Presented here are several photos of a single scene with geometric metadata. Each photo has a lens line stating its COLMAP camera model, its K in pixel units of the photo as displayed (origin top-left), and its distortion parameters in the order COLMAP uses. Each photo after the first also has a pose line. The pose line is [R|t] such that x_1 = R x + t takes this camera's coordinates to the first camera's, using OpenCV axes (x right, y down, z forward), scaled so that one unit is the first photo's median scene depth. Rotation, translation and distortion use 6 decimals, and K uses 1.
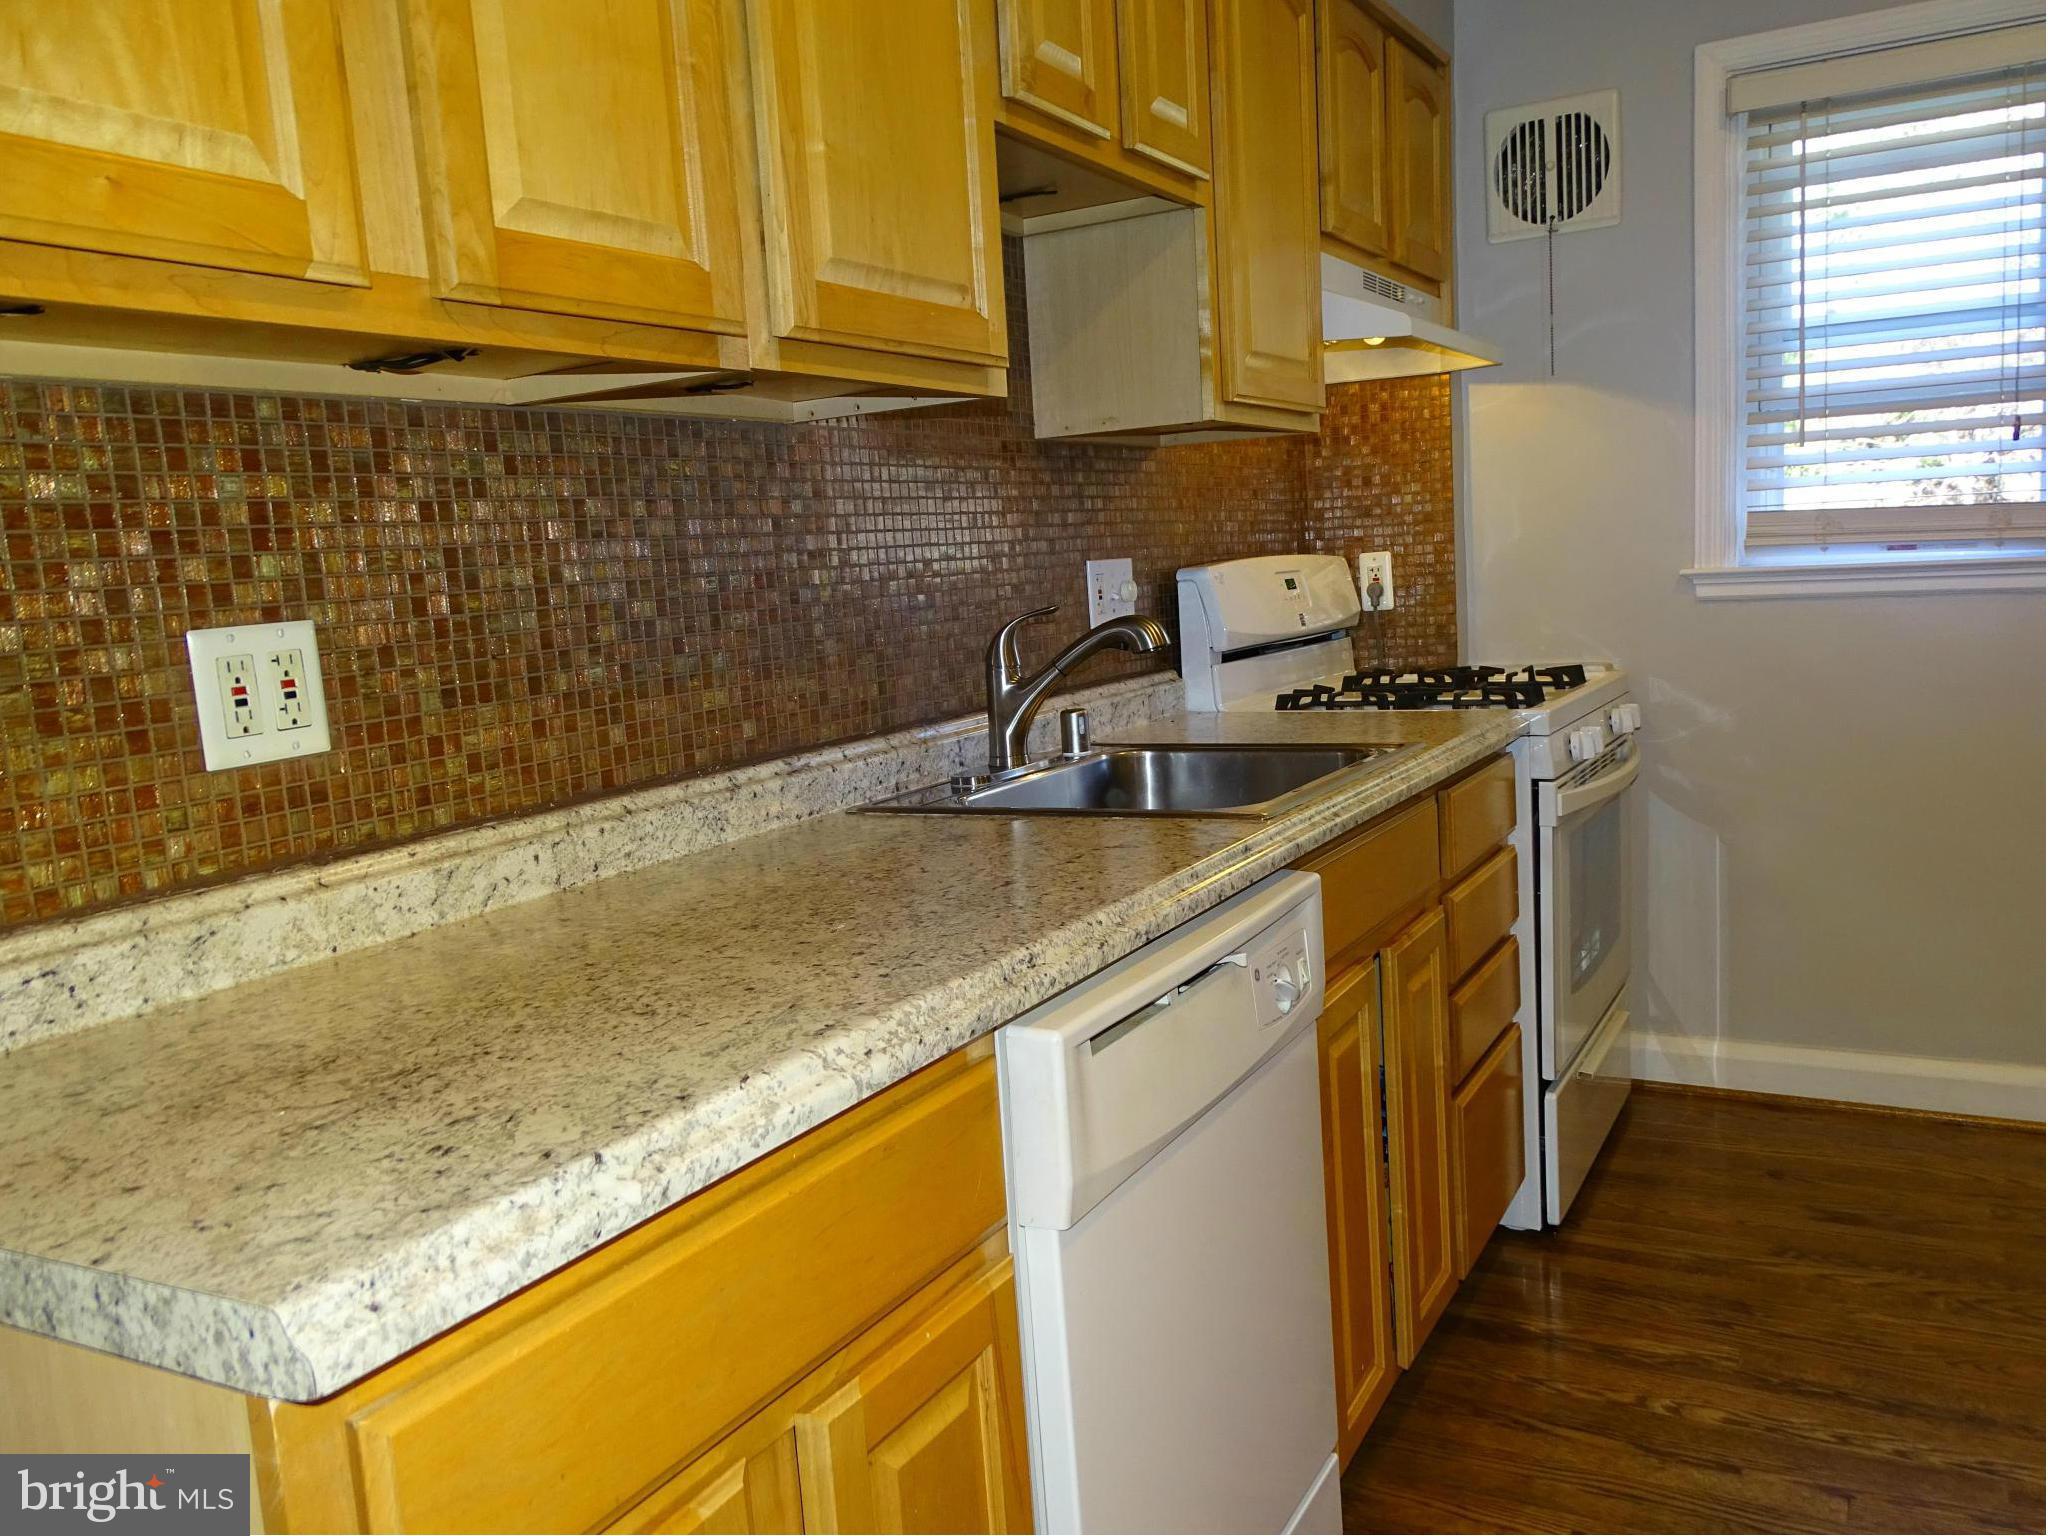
lens RADIAL K [[1614.4, 0, 1034.6], [0, 1614.4, 759.9], [0, 0, 1]] dist [0.015439, 0.000179]
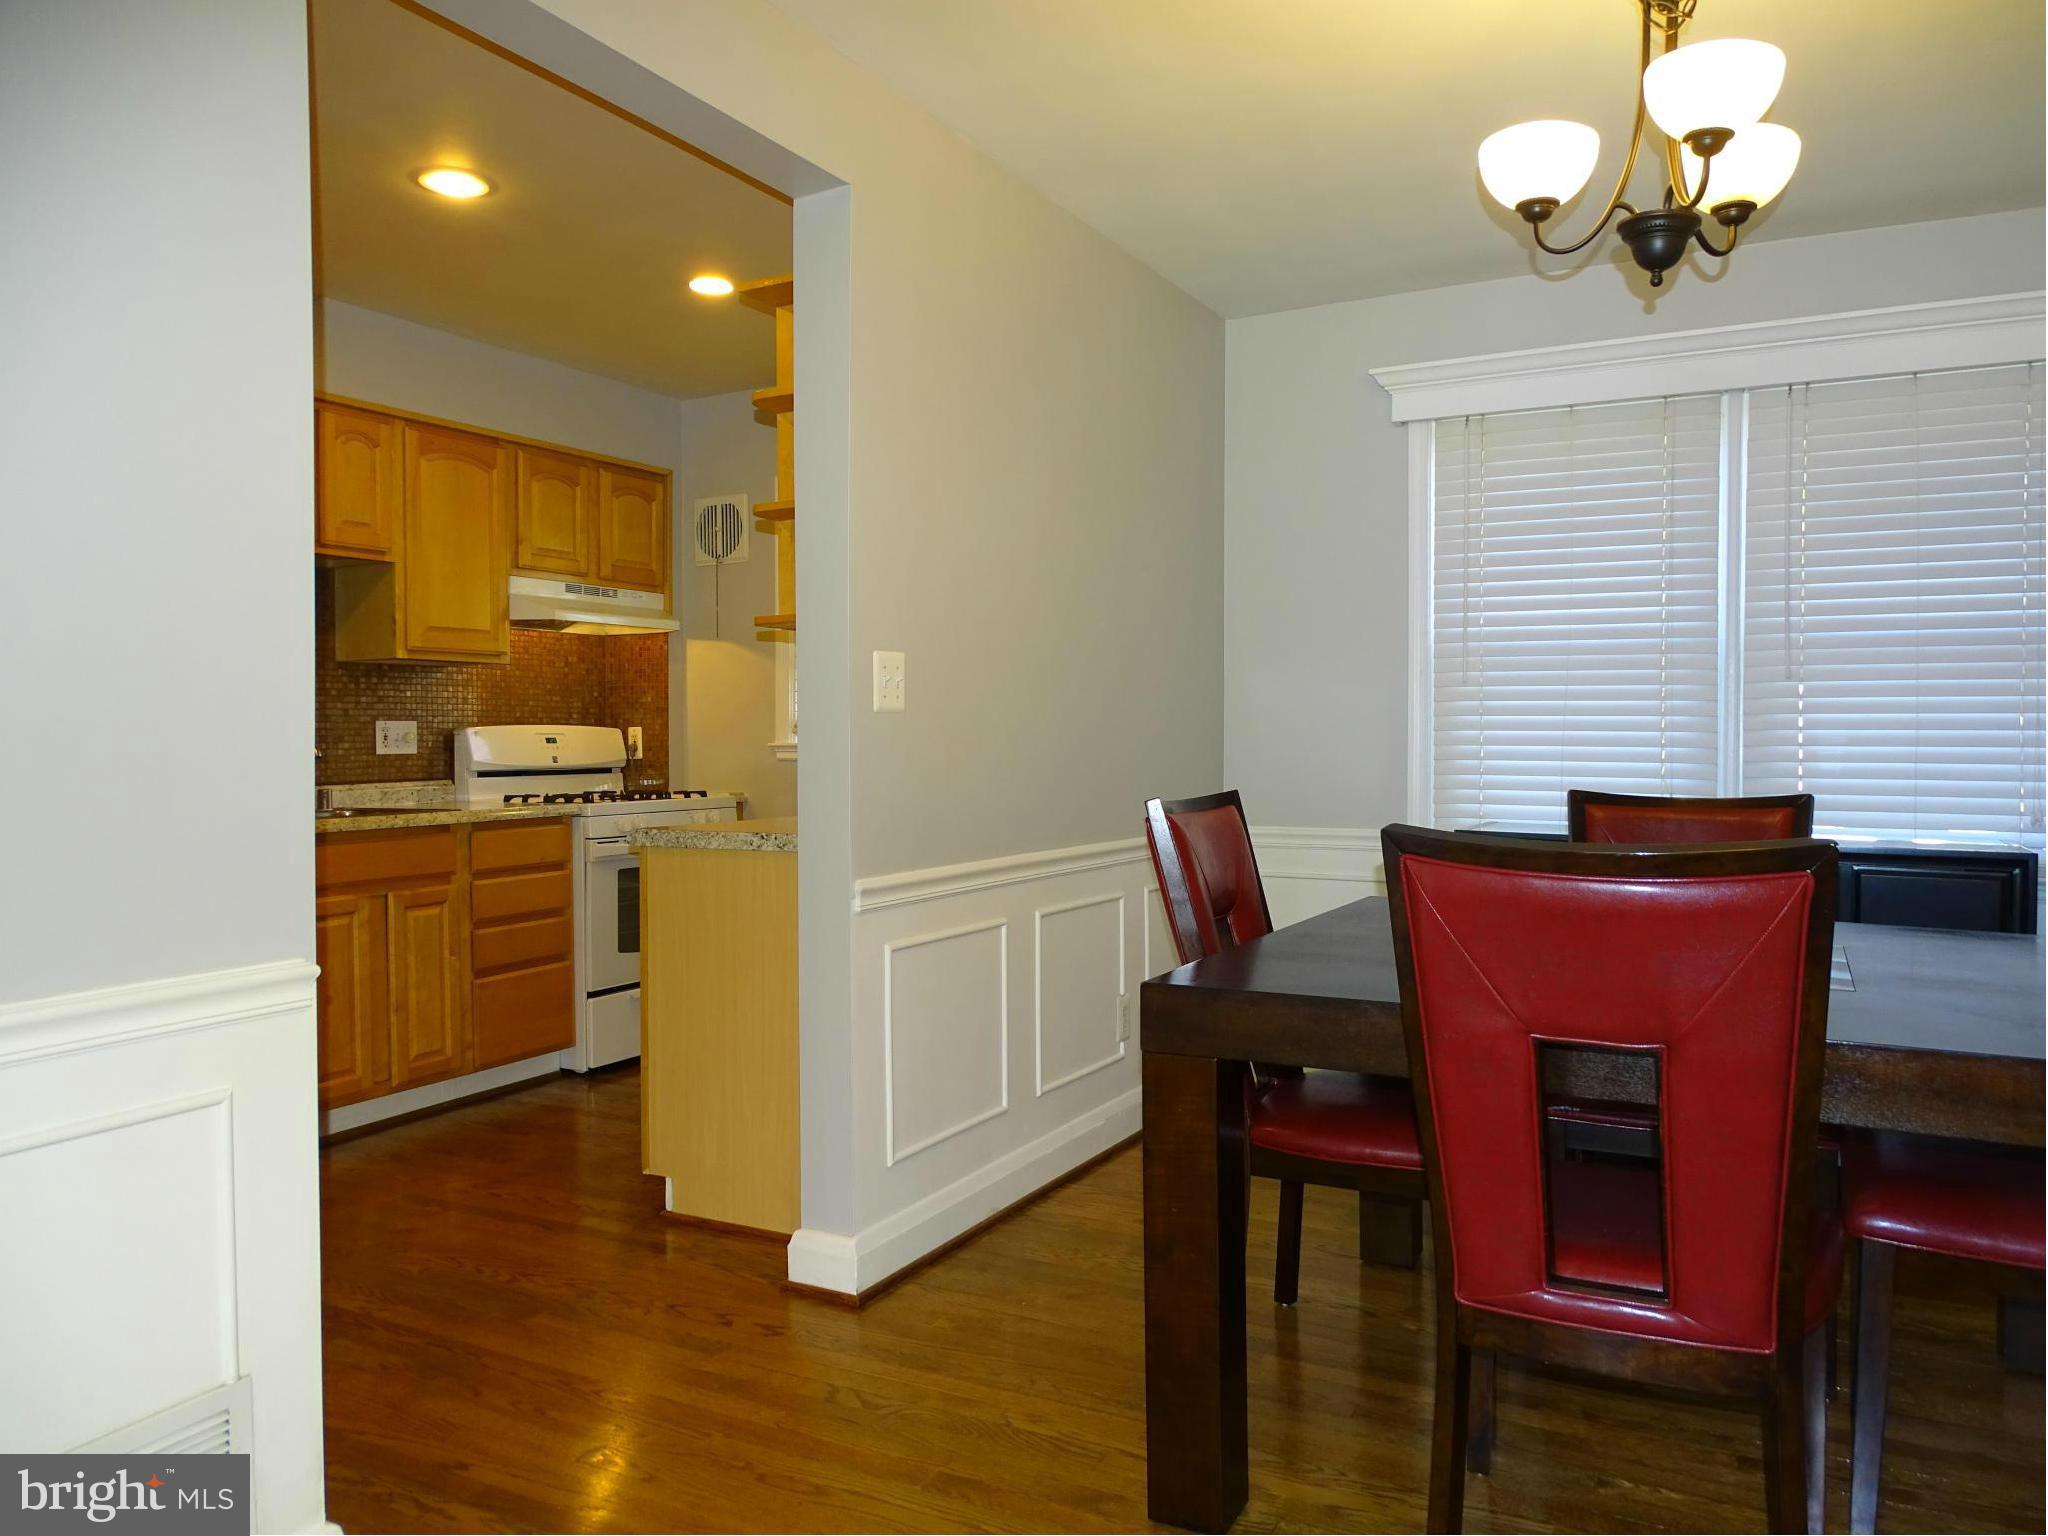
lens RADIAL K [[1461.2, 0, 1018.4], [0, 1461.2, 753.4], [0, 0, 1]] dist [0.005559, 0.008620]
pose [[0.998781, 0.049236, 0.003509, 1.341008], [-0.048531, 0.992484, -0.112341, 0.137070], [-0.009014, 0.112034, 0.993664, -1.337590]]
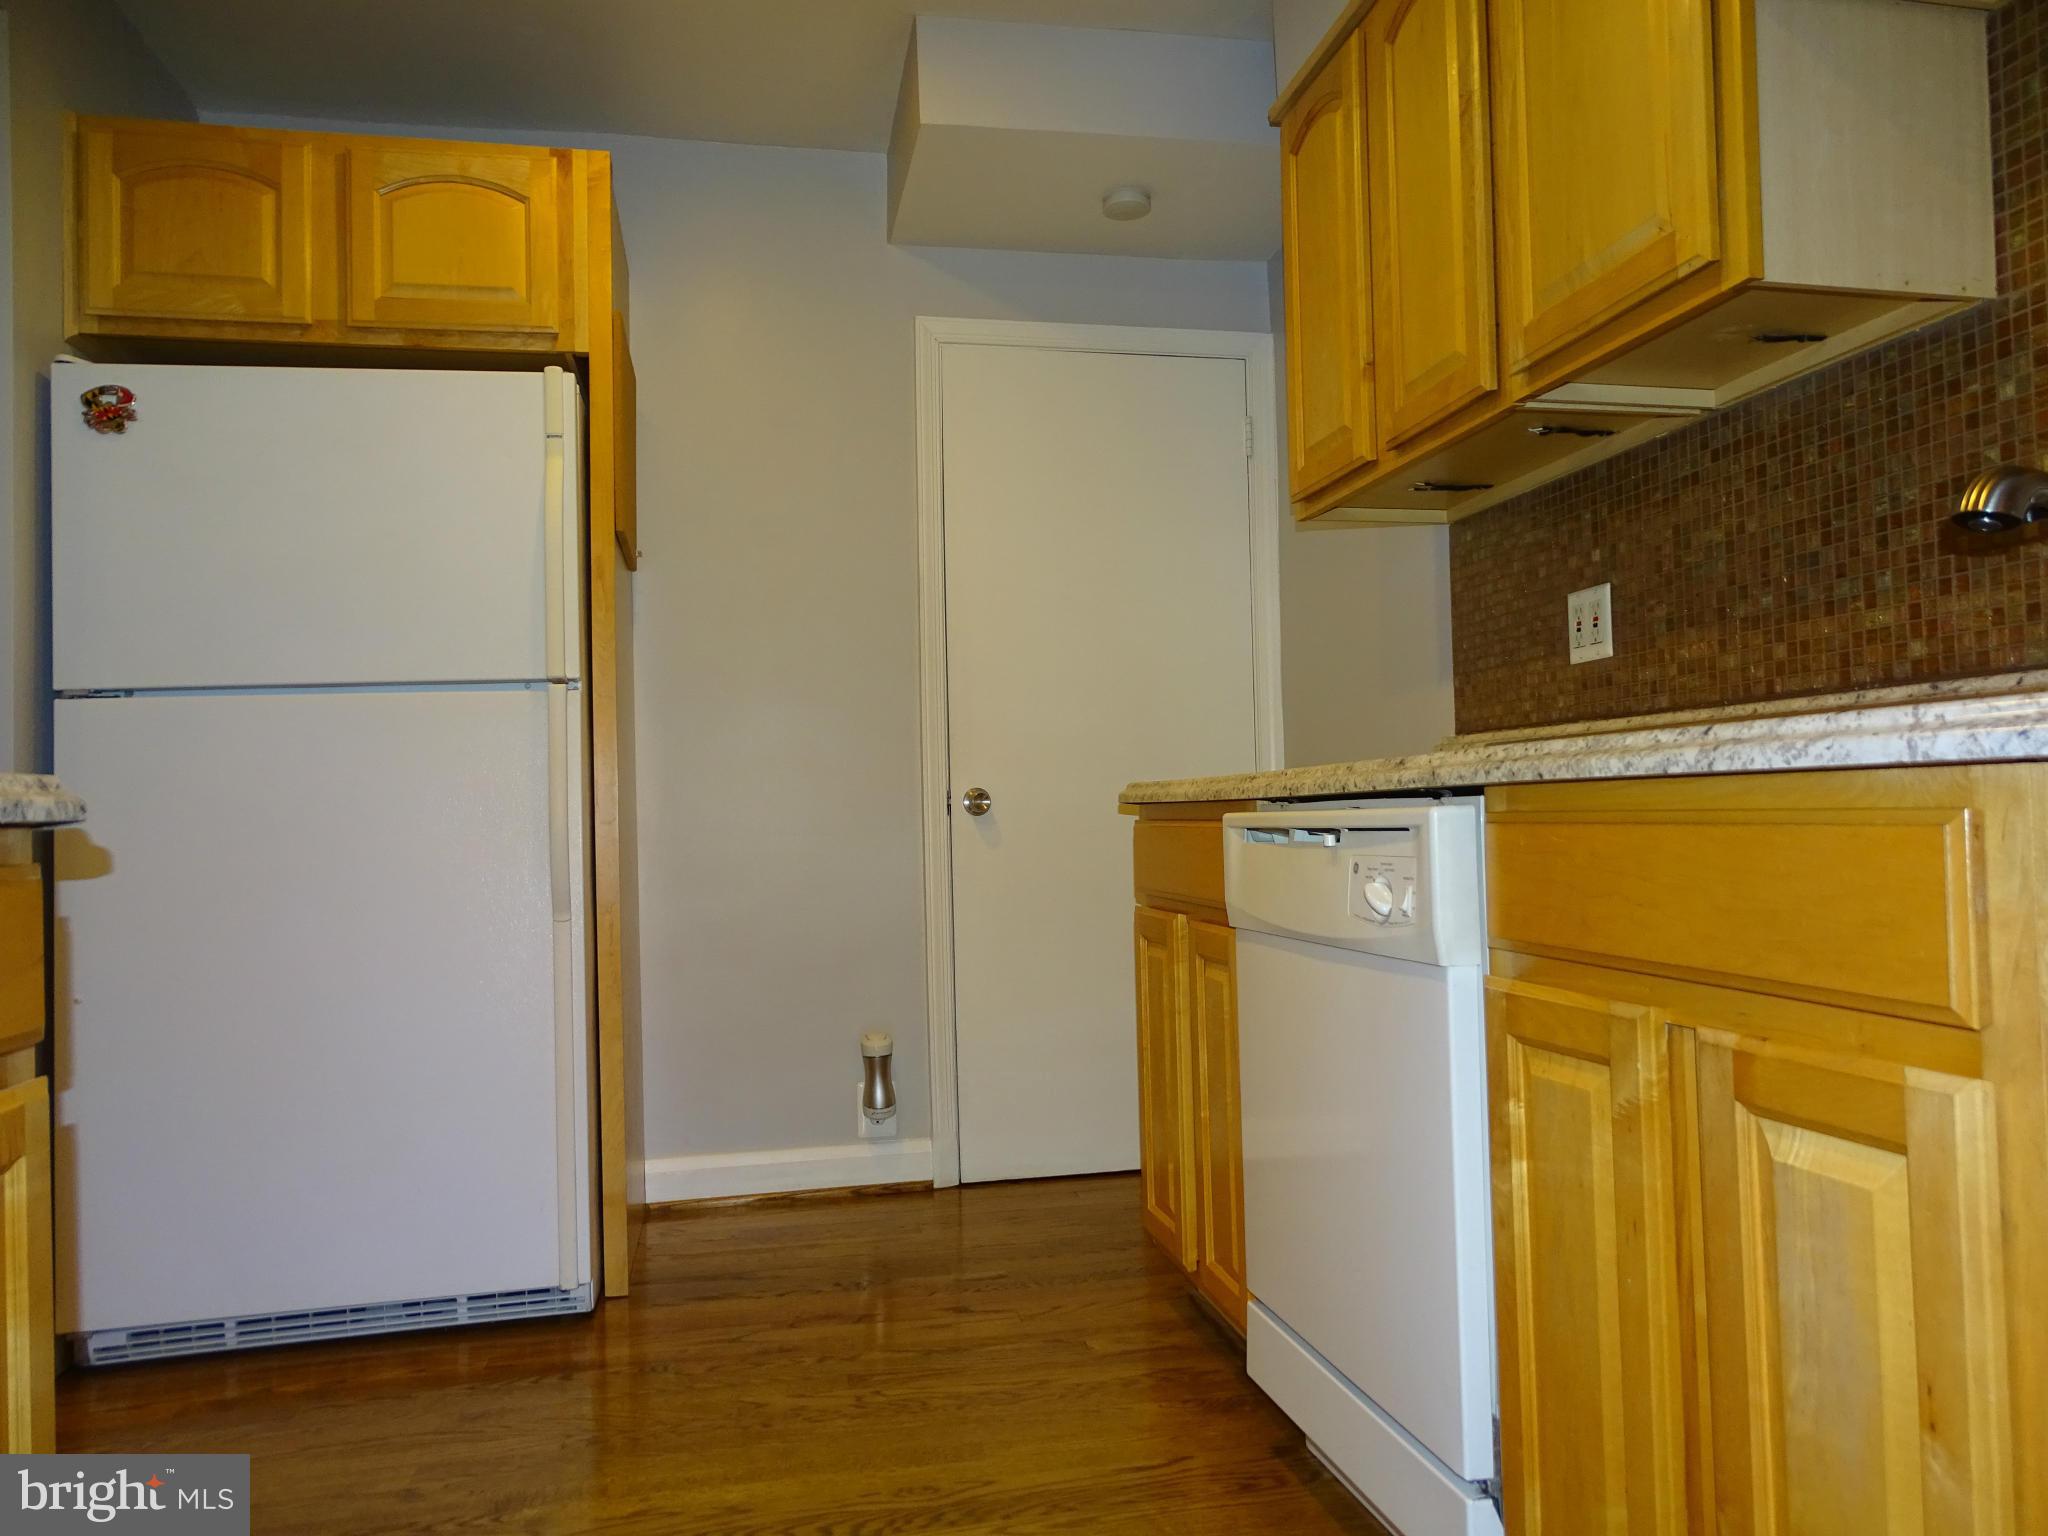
lens RADIAL K [[1461.2, 0, 1034.6], [0, 1461.2, 758.2], [0, 0, 1]] dist [0.005559, 0.008620]
pose [[-0.748192, 0.057761, -0.660964, 0.923409], [-0.013094, 0.994724, 0.101750, -0.041827], [0.663353, 0.084783, -0.743488, 1.507177]]
